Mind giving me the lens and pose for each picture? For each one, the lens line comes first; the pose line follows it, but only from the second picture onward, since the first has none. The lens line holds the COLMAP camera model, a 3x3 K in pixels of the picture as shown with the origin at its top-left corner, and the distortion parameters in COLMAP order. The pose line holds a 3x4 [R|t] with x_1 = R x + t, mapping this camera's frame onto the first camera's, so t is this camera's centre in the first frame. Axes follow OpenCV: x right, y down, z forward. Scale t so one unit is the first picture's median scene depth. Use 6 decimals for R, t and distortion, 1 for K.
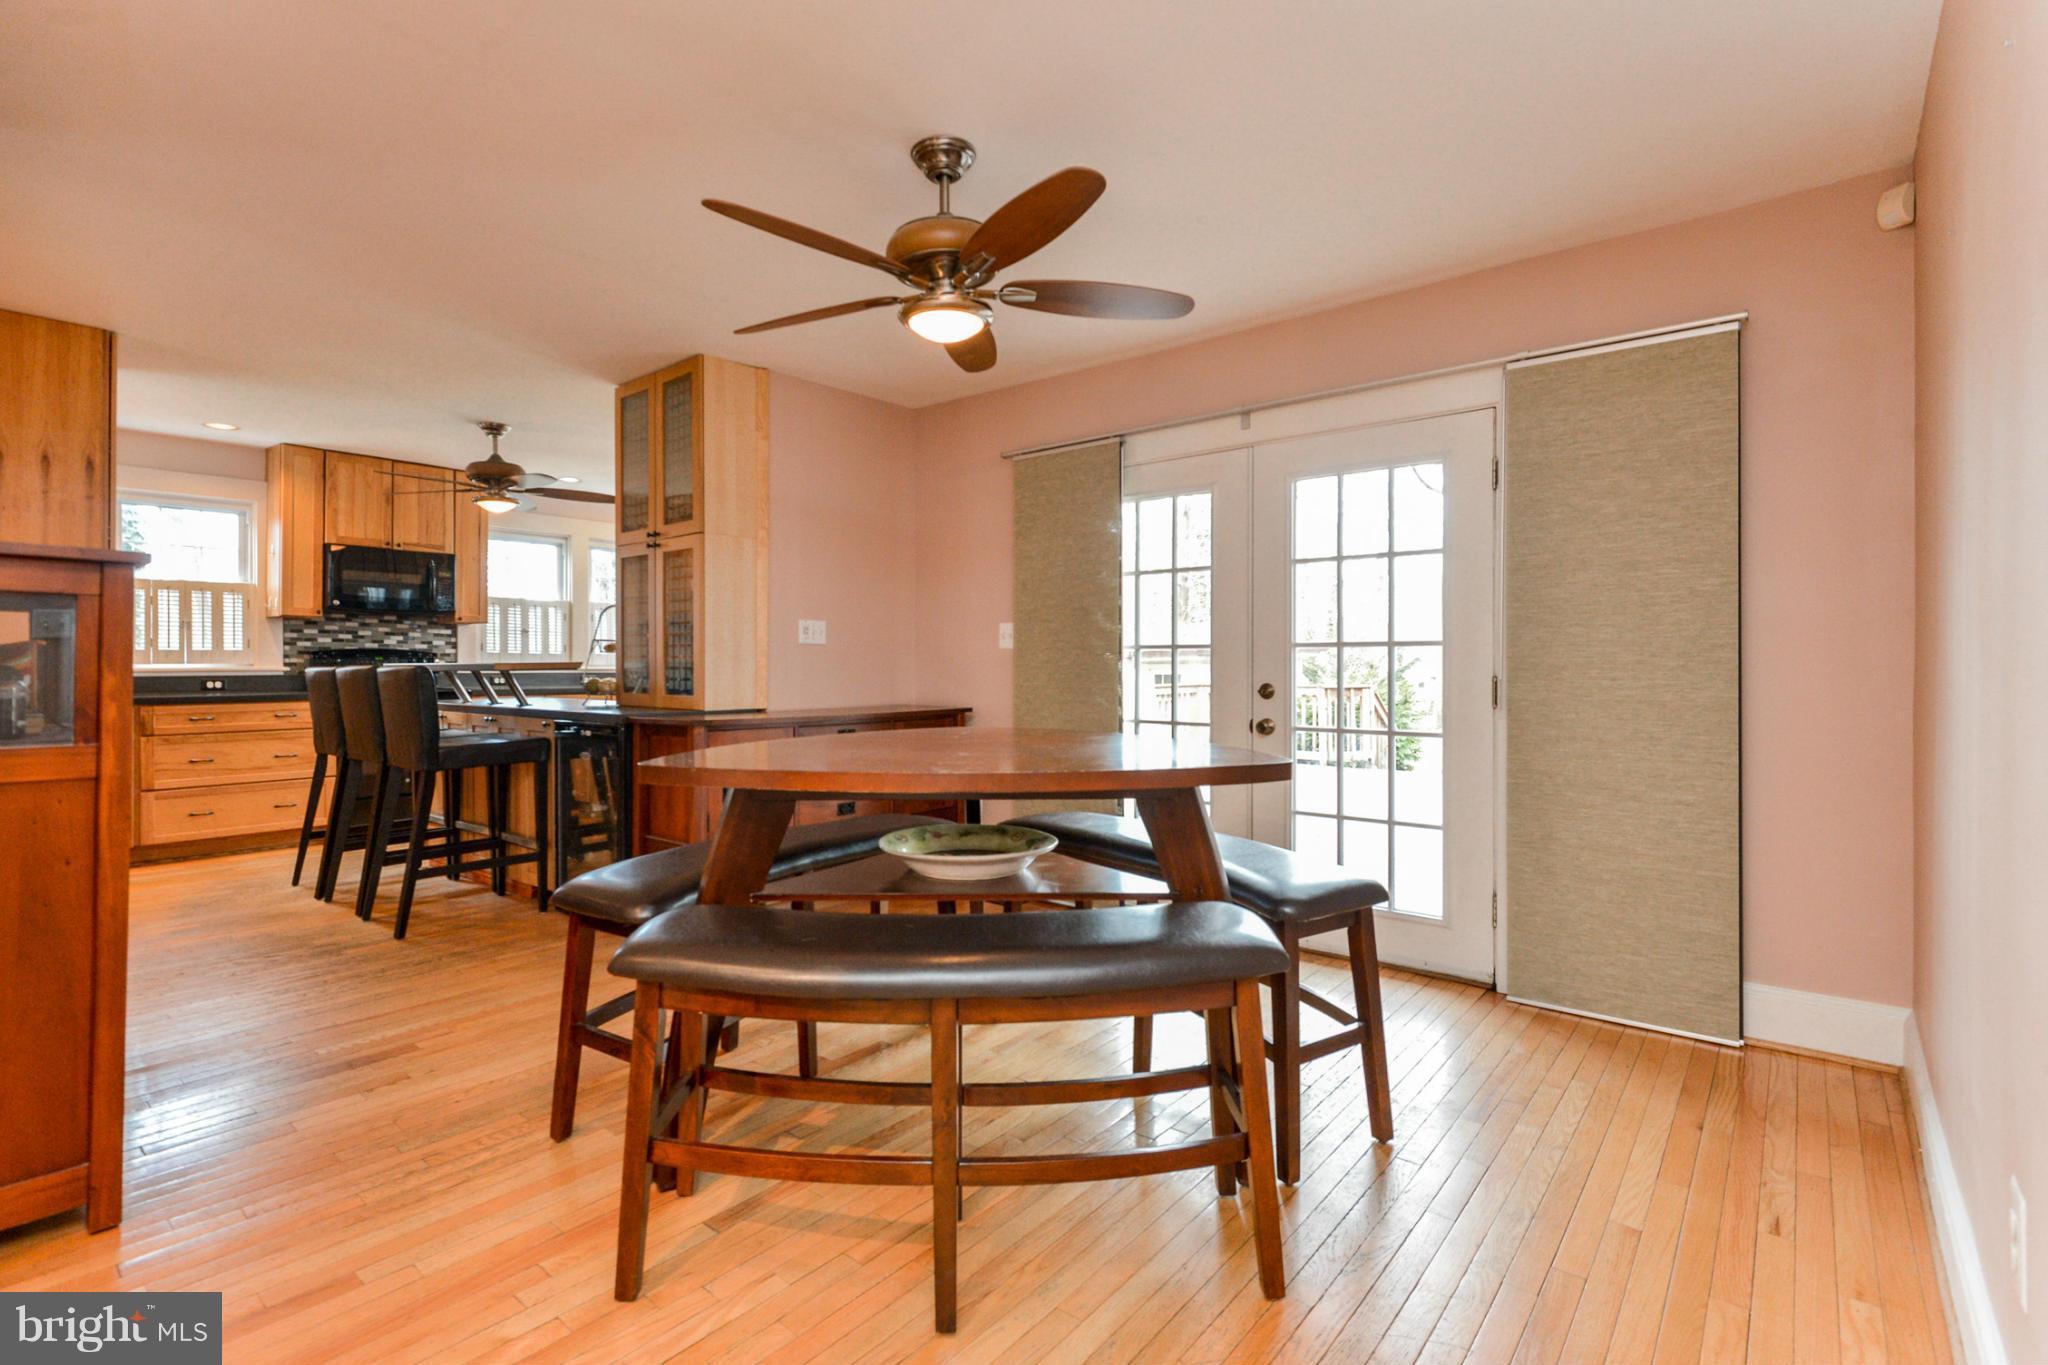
lens RADIAL K [[951.6, 0, 1020.5], [0, 951.6, 666.4], [0, 0, 1]] dist [-0.003173, -0.000755]
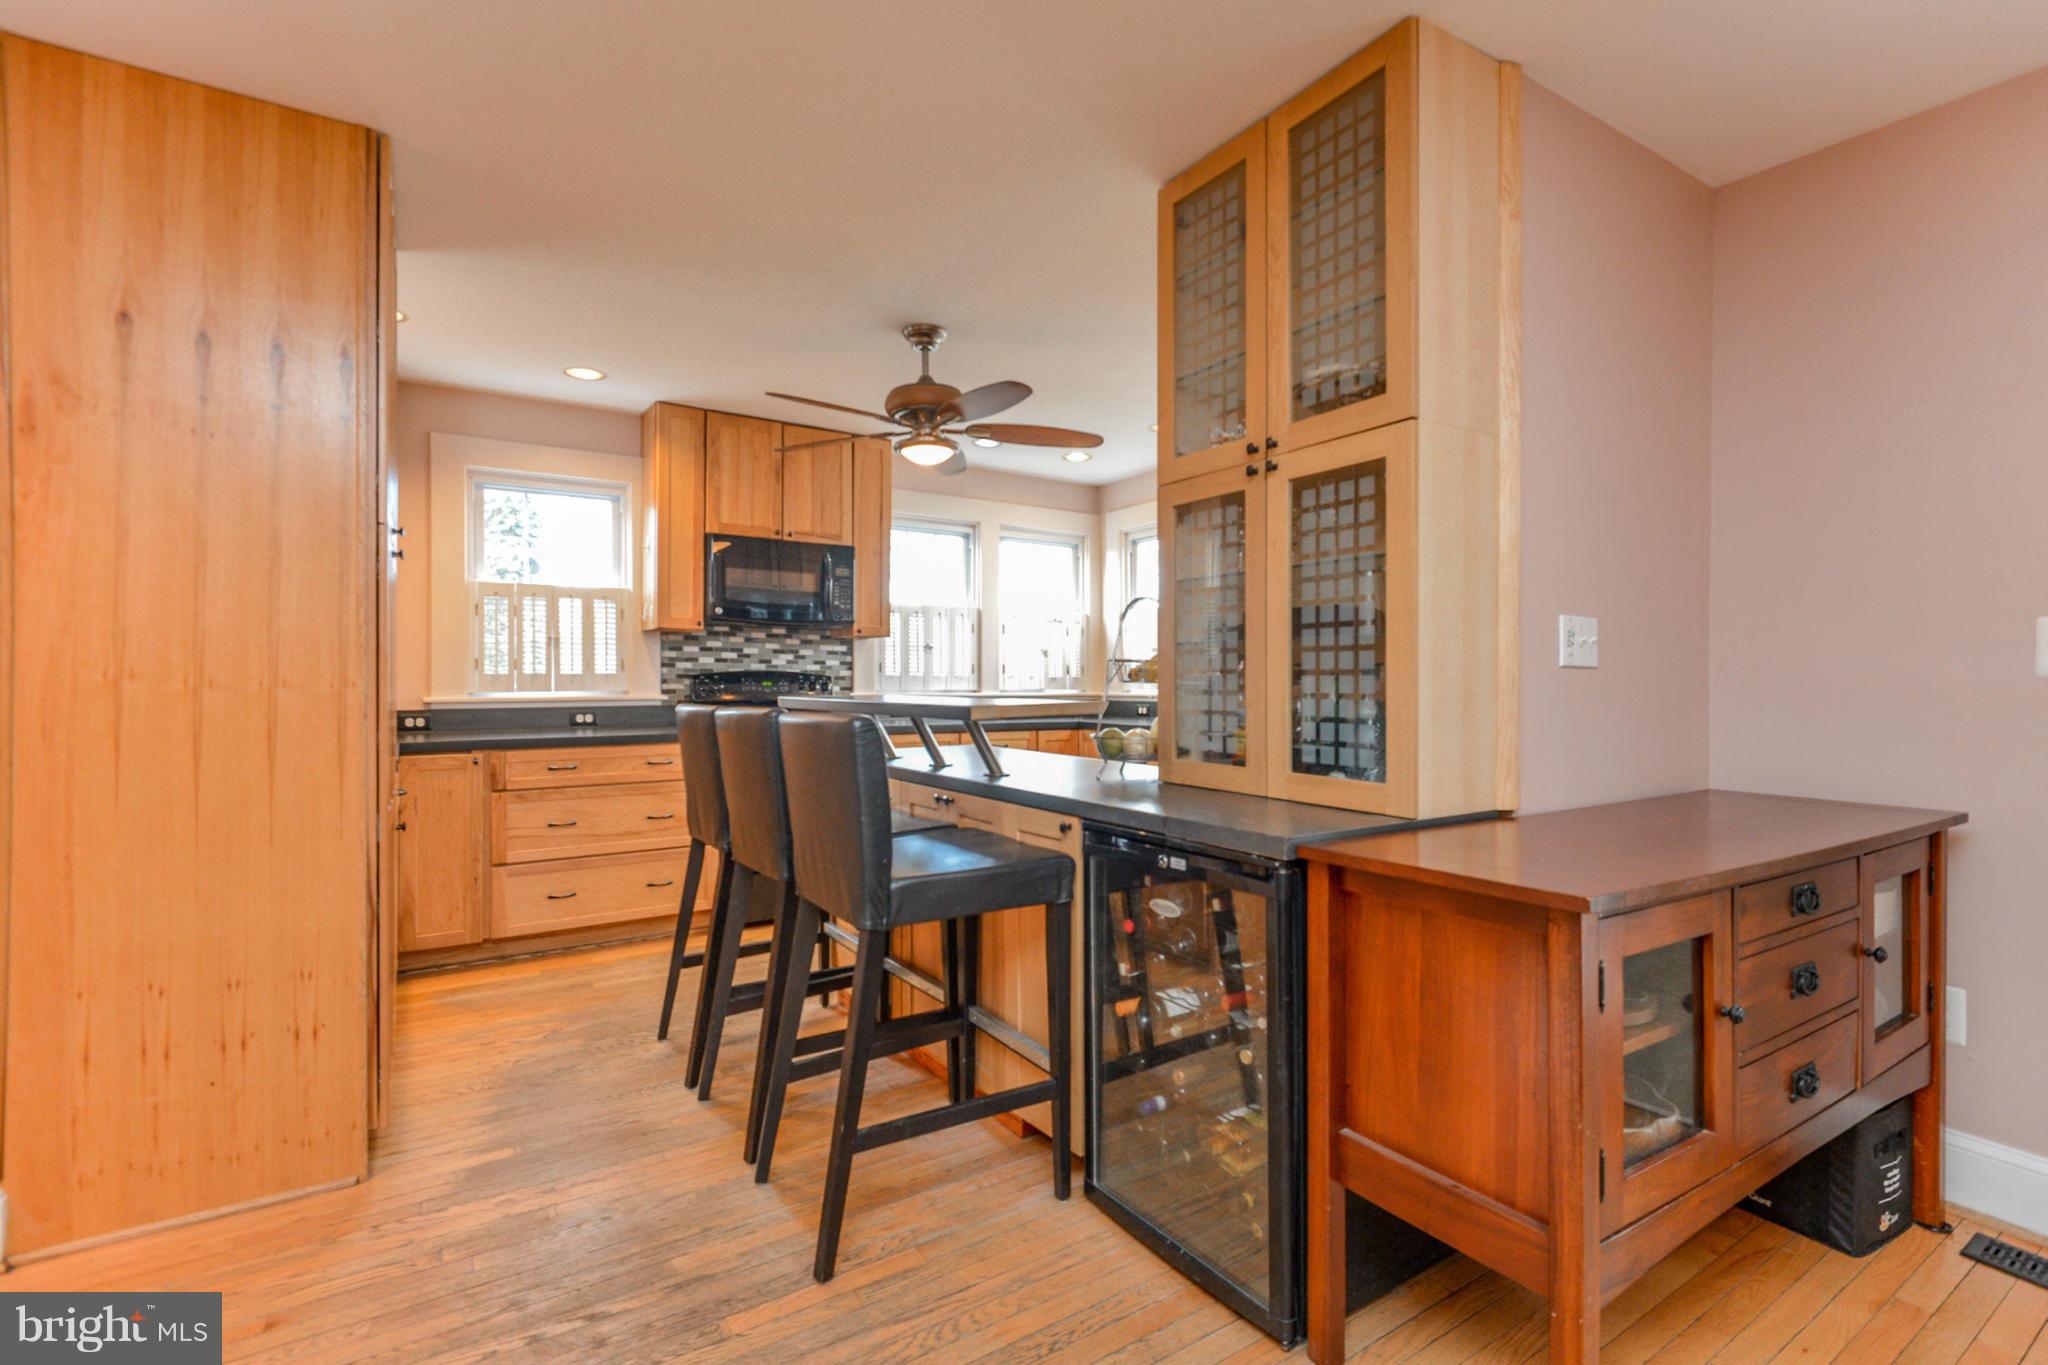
lens RADIAL K [[944.6, 0, 1015.6], [0, 944.6, 686.9], [0, 0, 1]] dist [0.028242, -0.000288]
pose [[0.948205, 0.005014, -0.317620, -0.265724], [-0.002932, 0.999971, 0.007031, -0.012987], [0.317646, -0.005735, 0.948192, 0.372087]]
